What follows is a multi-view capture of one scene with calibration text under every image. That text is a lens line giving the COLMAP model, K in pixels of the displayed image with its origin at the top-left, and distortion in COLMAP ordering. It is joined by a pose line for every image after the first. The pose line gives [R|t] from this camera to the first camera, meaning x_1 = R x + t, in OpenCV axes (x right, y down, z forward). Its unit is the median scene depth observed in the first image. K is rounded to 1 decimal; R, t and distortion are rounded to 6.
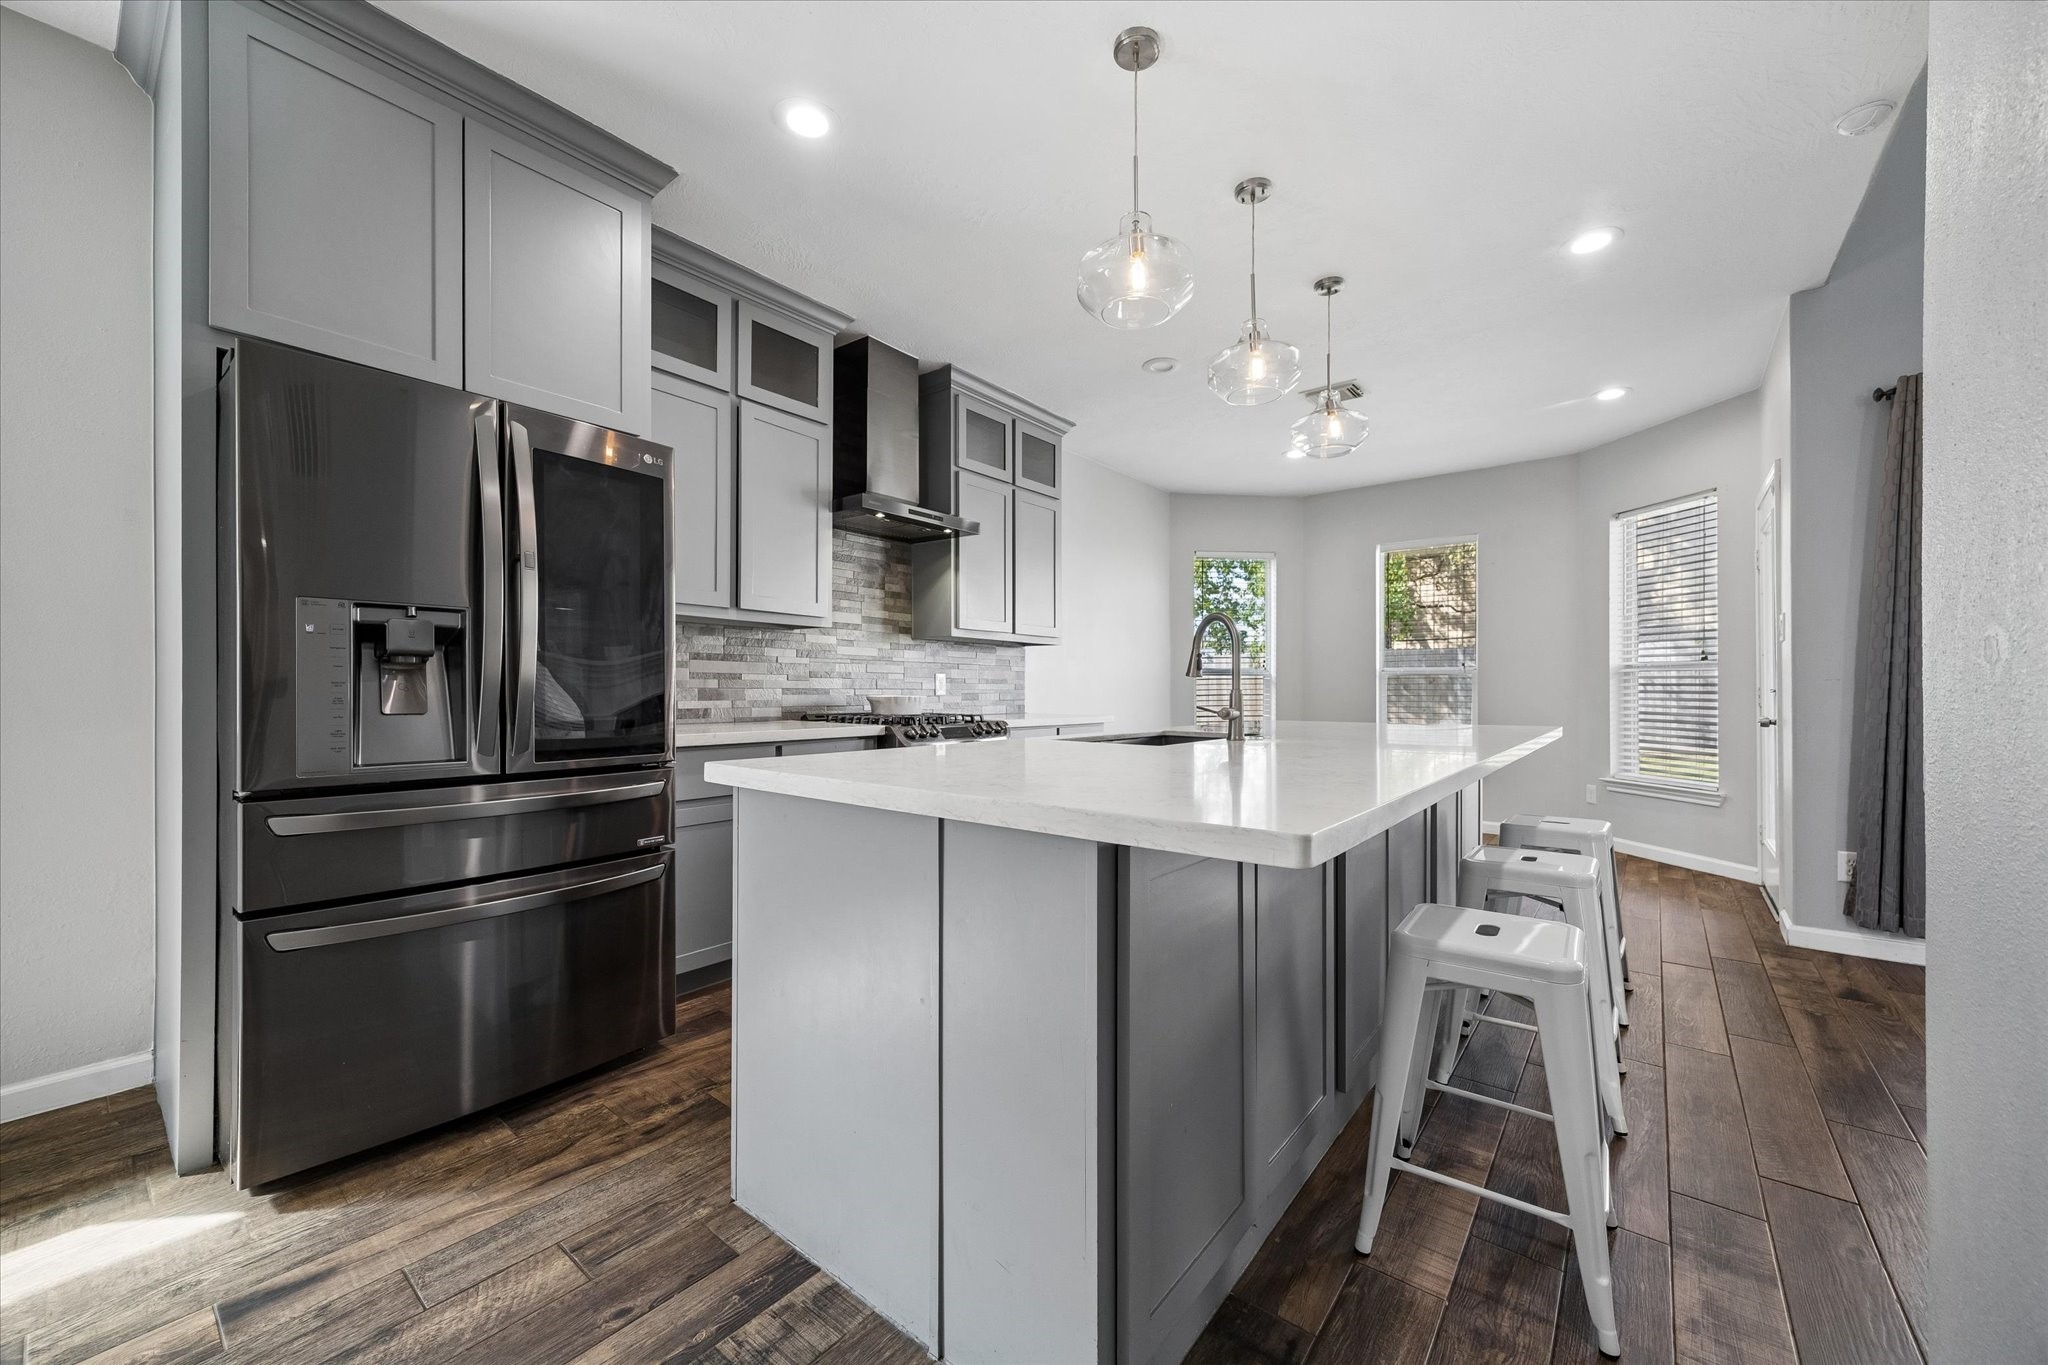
lens RADIAL K [[788.5, 0, 1028.7], [0, 788.5, 692.2], [0, 0, 1]] dist [-0.000014, -0.000039]
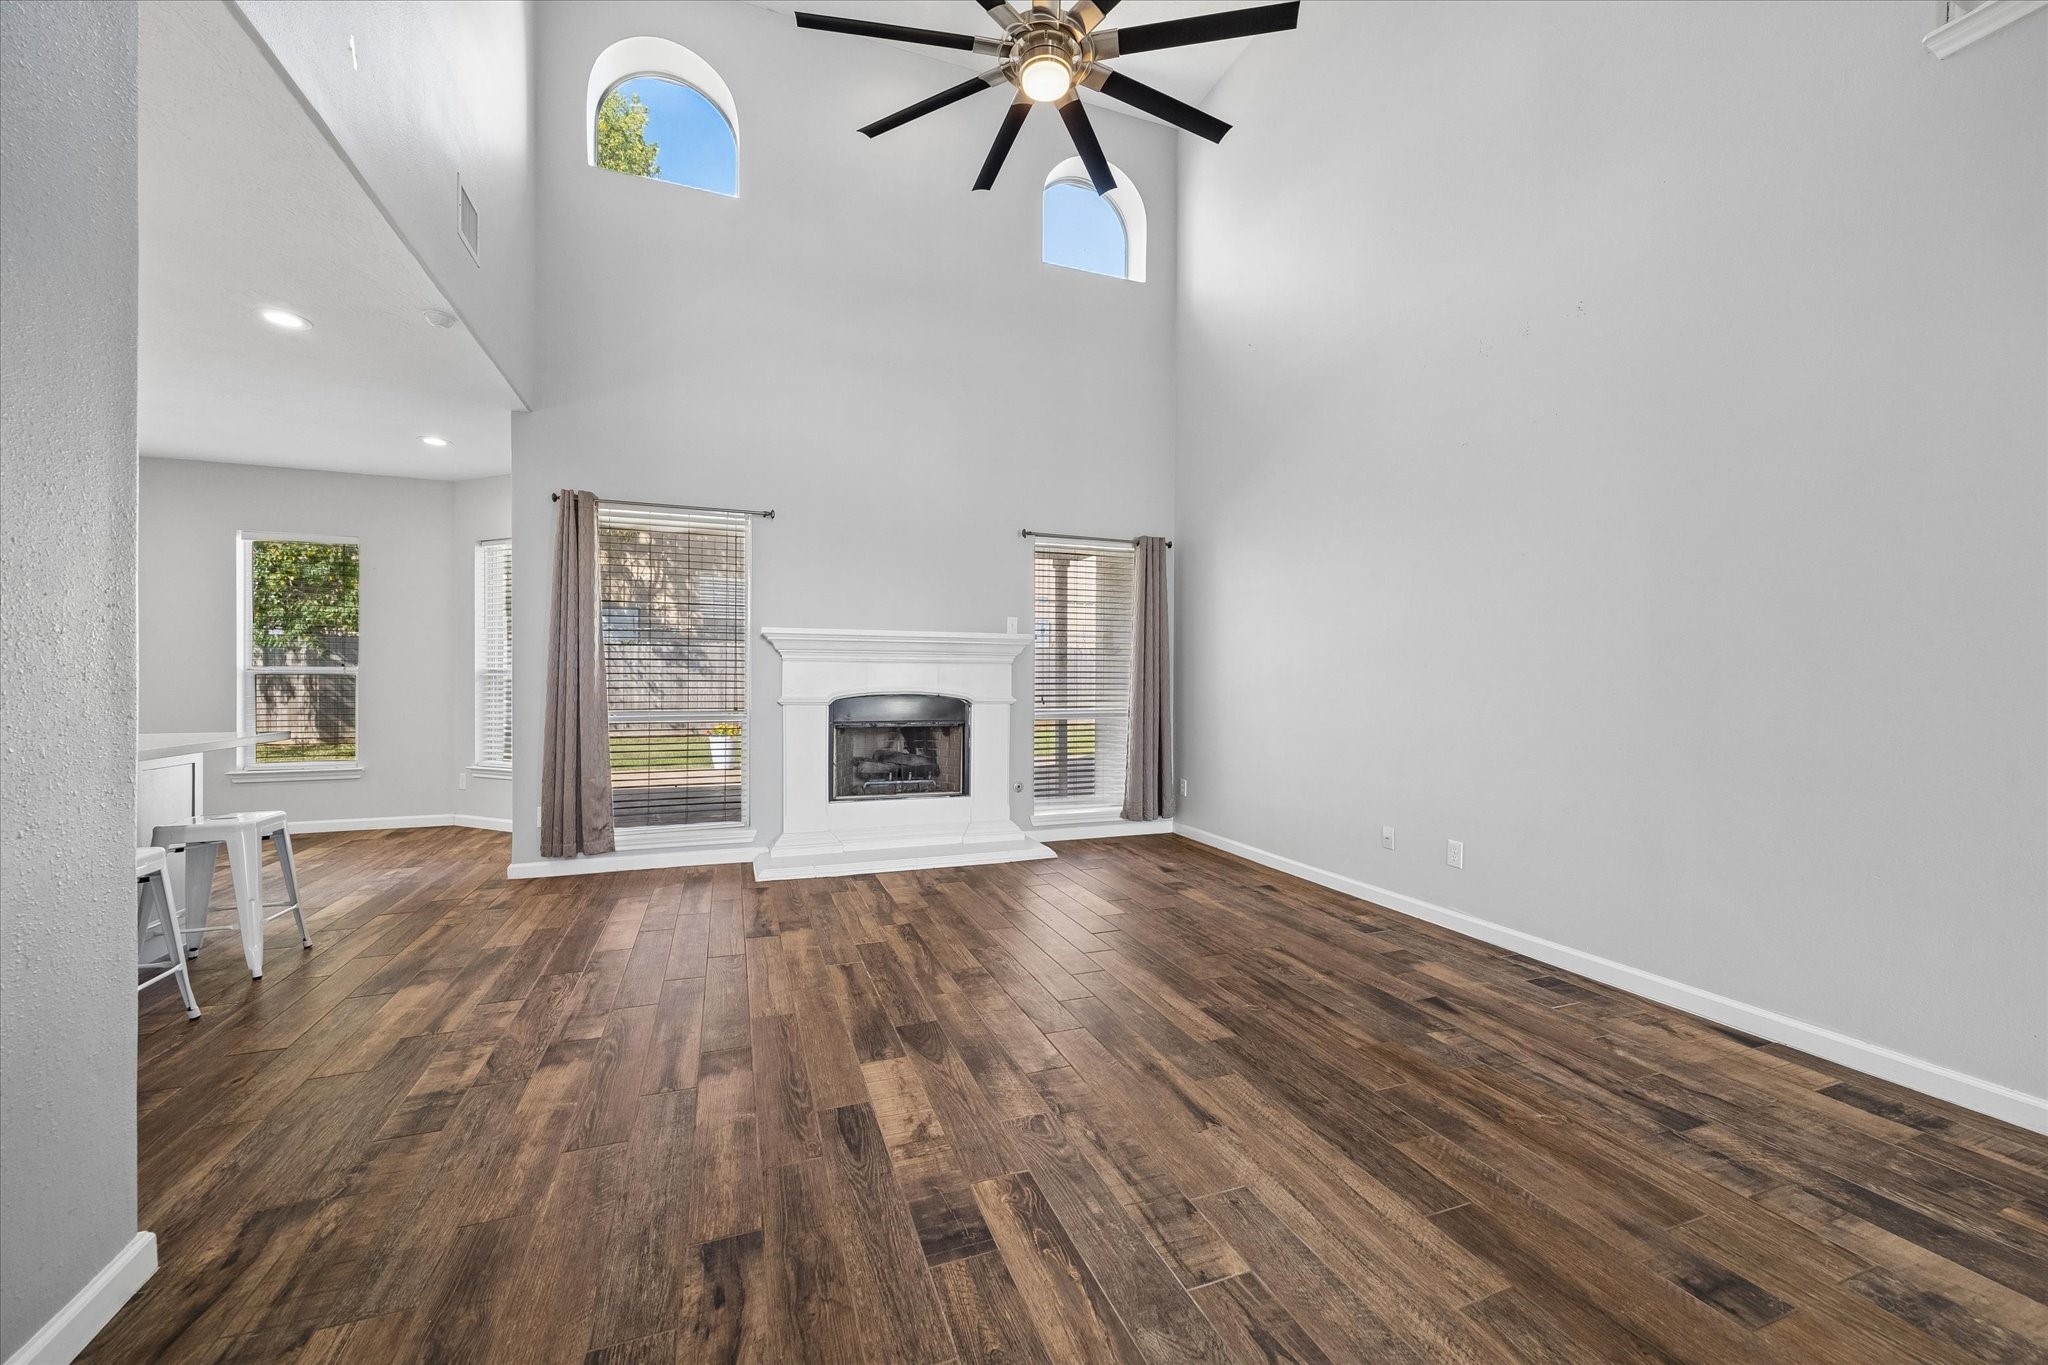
lens RADIAL K [[795.4, 0, 1015.6], [0, 795.4, 679.6], [0, 0, 1]] dist [0.002521, 0.000085]
pose [[0.526778, -0.000709, 0.850003, 0.218682], [-0.000067, 1.000000, 0.000876, -0.028206], [-0.850003, -0.000519, 0.526777, -0.448147]]
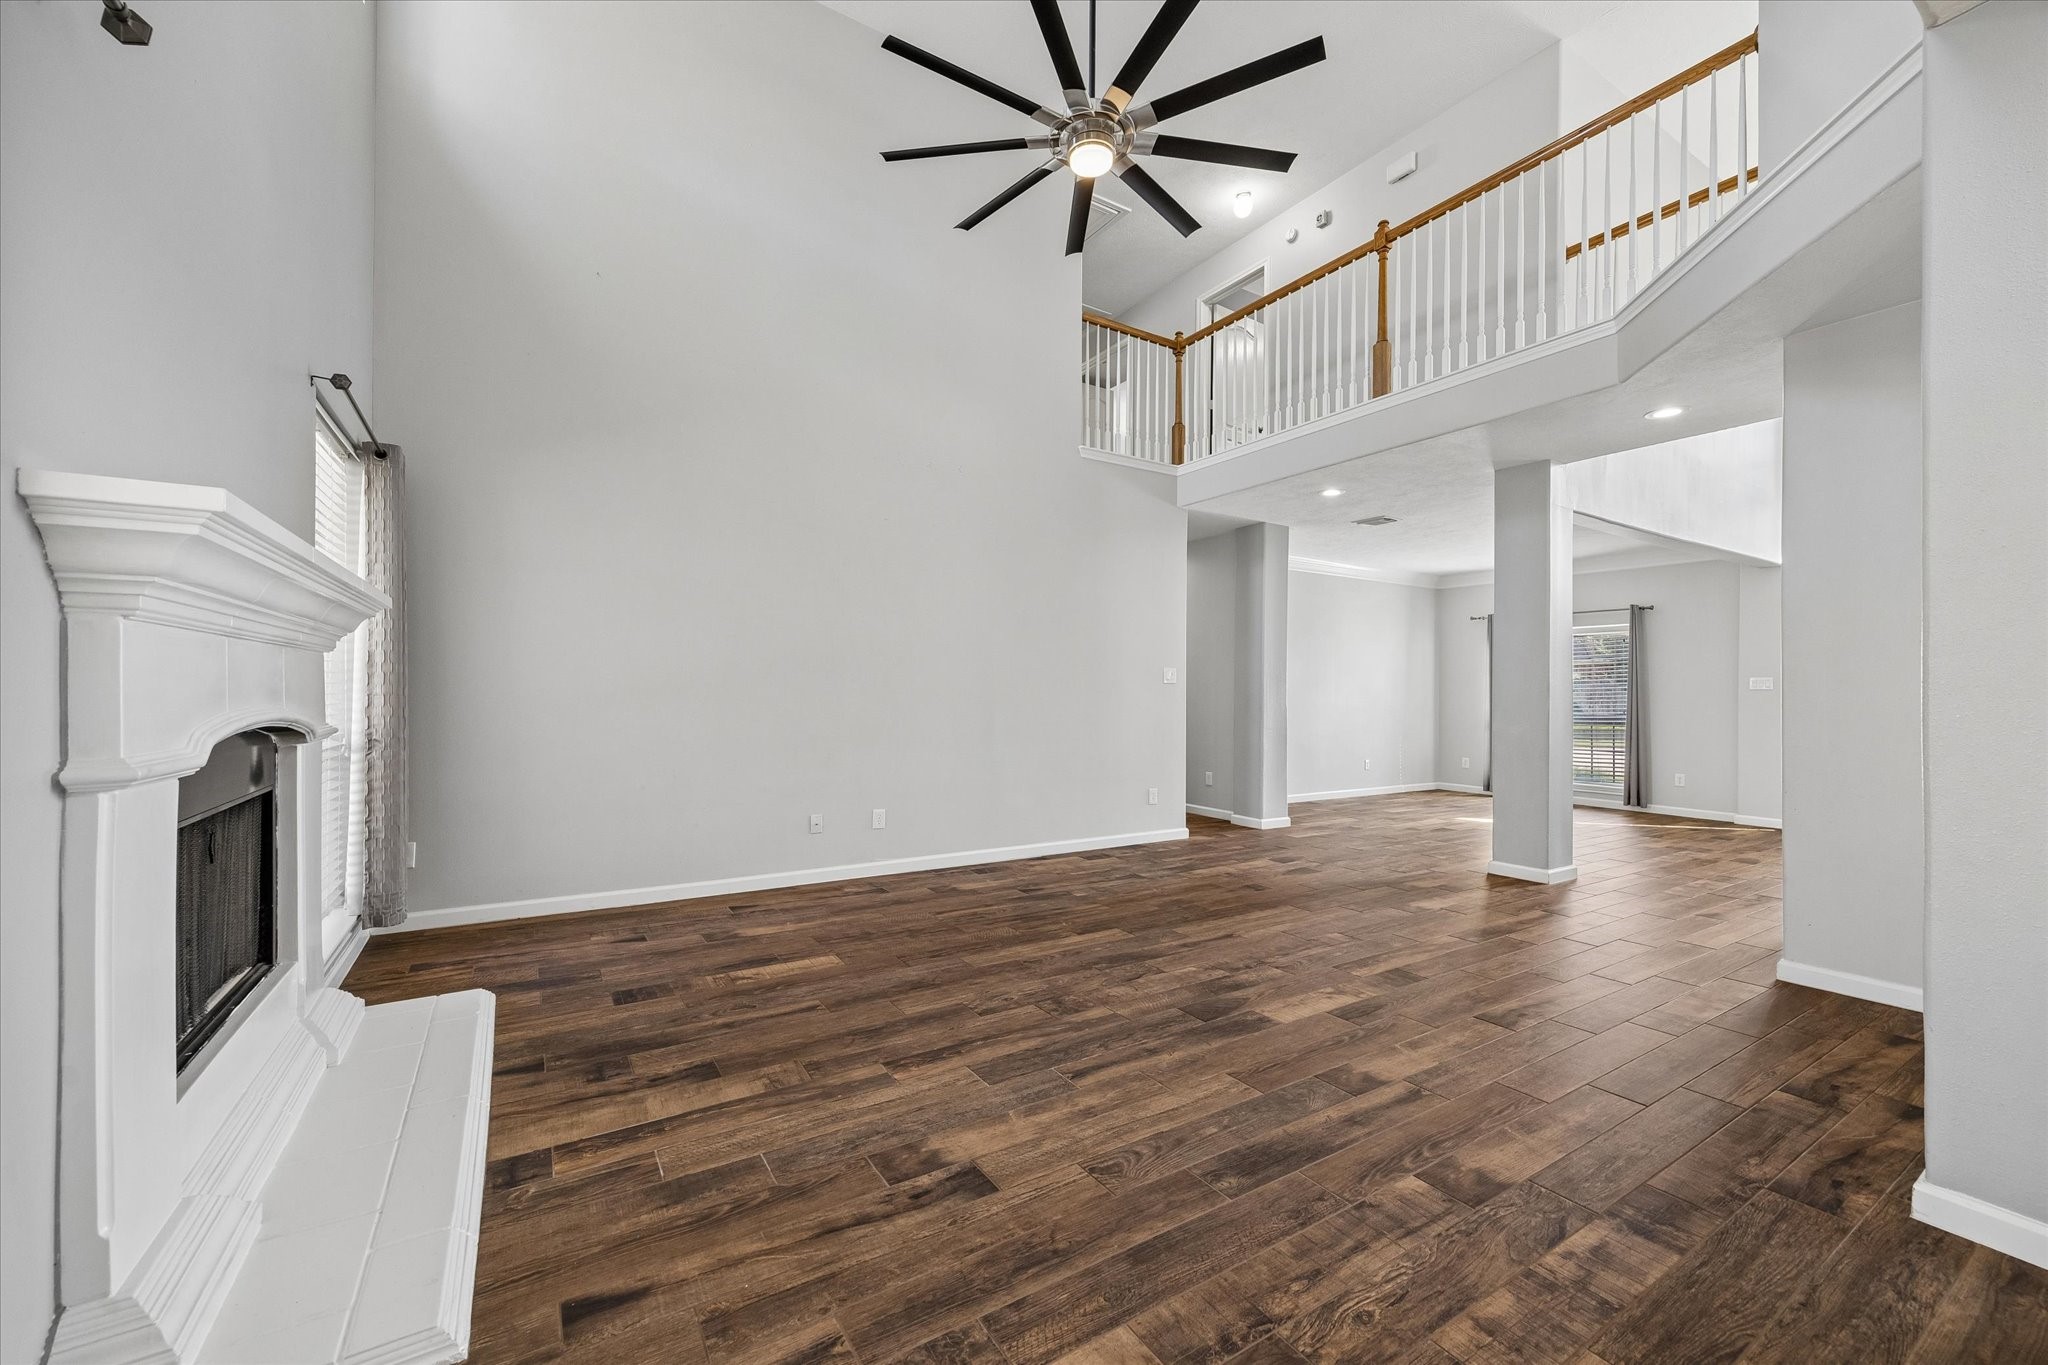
lens RADIAL K [[795.4, 0, 1015.6], [0, 795.4, 679.6], [0, 0, 1]] dist [0.002521, 0.000085]
pose [[-0.939522, -0.006145, 0.342433, 0.694183], [-0.011047, 0.999863, -0.012365, -0.029979], [-0.342310, -0.015400, -0.939461, 0.831188]]
